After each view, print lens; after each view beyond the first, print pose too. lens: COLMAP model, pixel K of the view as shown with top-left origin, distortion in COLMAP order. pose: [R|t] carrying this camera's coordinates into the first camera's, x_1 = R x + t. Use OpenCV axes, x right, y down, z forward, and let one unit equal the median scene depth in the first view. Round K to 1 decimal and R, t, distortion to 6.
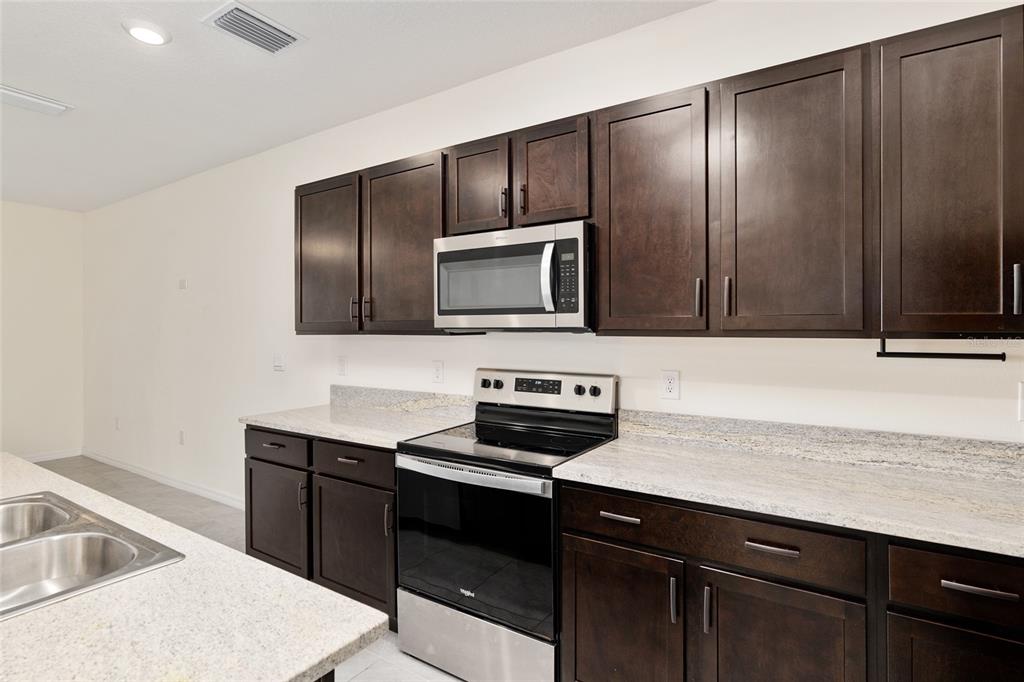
lens RADIAL K [[510.2, 0, 512.7], [0, 510.2, 330.6], [0, 0, 1]] dist [0.000594, 0.000358]
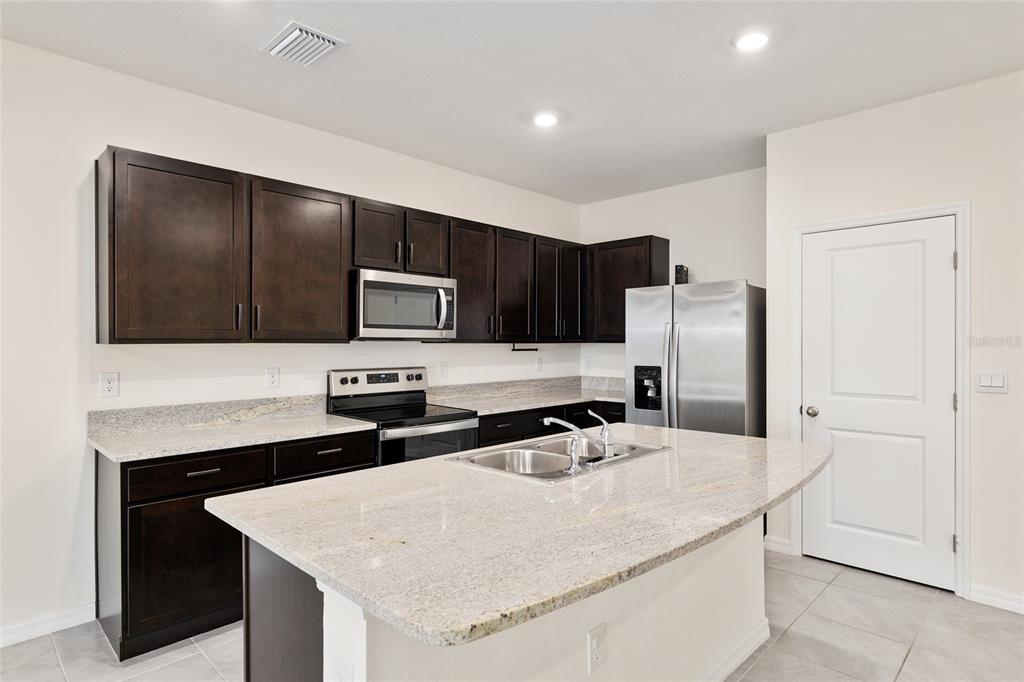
lens RADIAL K [[565.8, 0, 517.6], [0, 565.8, 338.9], [0, 0, 1]] dist [0.007223, 0.000180]
pose [[0.194836, 0.003488, 0.980830, -1.480455], [-0.003604, 0.999989, -0.002840, 0.000794], [-0.980829, -0.002981, 0.194846, 0.326544]]
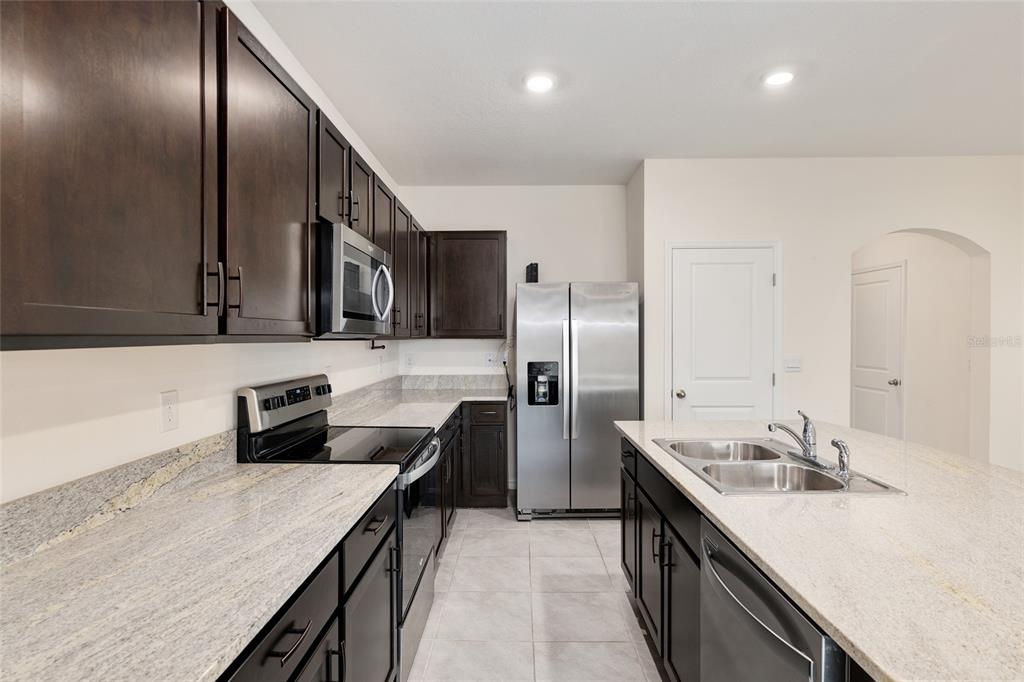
lens RADIAL K [[510.2, 0, 506.4], [0, 510.2, 343.7], [0, 0, 1]] dist [0.000594, 0.000358]
pose [[-0.515449, -0.011574, 0.856842, -0.979600], [-0.001053, 0.999917, 0.012873, 0.001718], [-0.856920, 0.005734, -0.515418, 1.188493]]
